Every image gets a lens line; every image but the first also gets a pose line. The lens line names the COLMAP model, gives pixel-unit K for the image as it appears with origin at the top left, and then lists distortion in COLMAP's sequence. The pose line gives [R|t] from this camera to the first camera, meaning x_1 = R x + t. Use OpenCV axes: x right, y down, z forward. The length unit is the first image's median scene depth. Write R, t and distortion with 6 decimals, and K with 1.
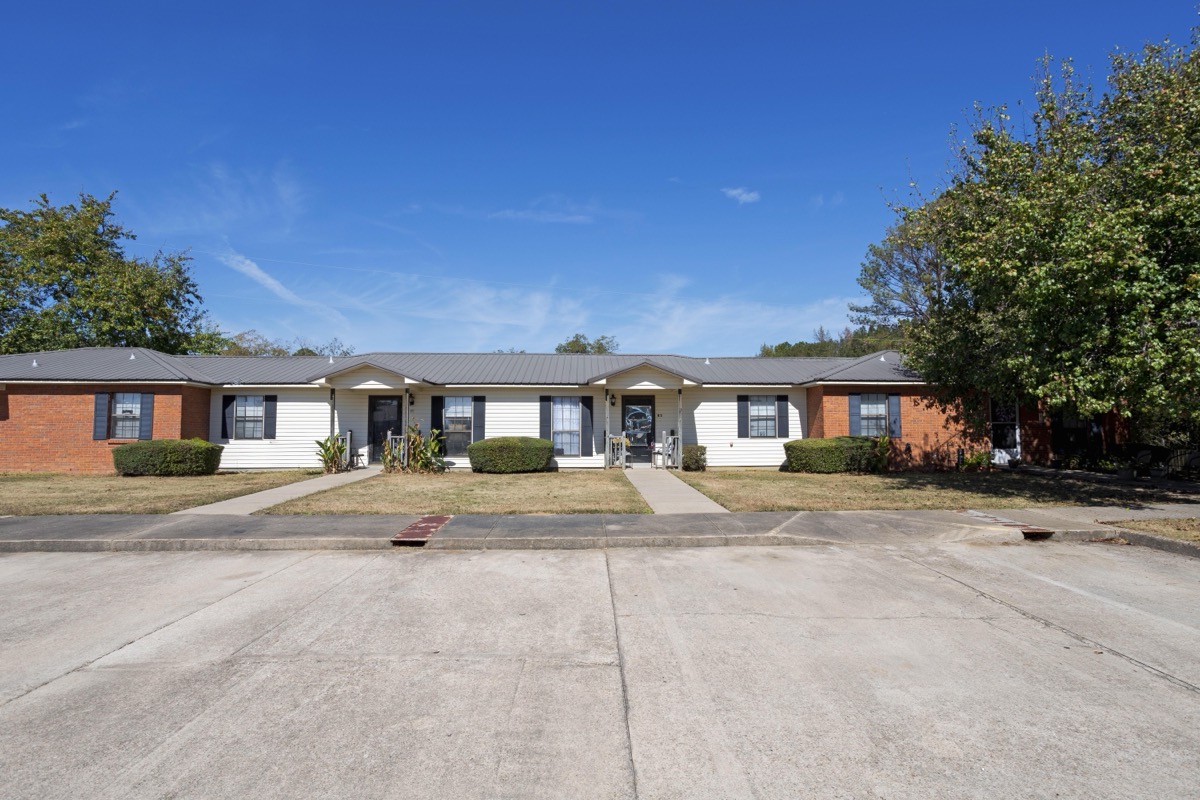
lens RADIAL K [[600.1, 0, 598.5], [0, 600.1, 438.7], [0, 0, 1]] dist [-0.002148, 0.000264]
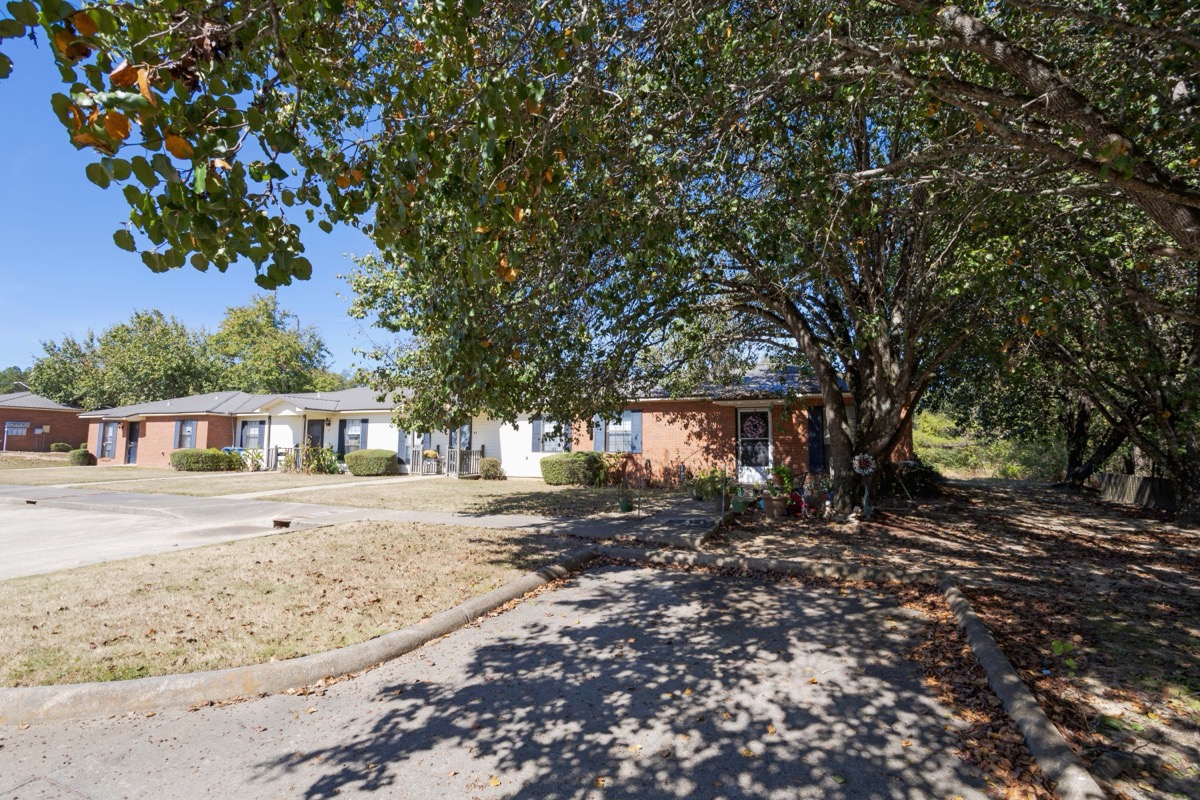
lens RADIAL K [[593.2, 0, 600.0], [0, 593.2, 400.0], [0, 0, 1]] dist [-0.037224, 0.029317]
pose [[0.886045, -0.030536, -0.462593, 0.899227], [-0.012858, 0.995826, -0.090362, -0.000091], [0.463422, 0.086013, 0.881954, 0.075787]]
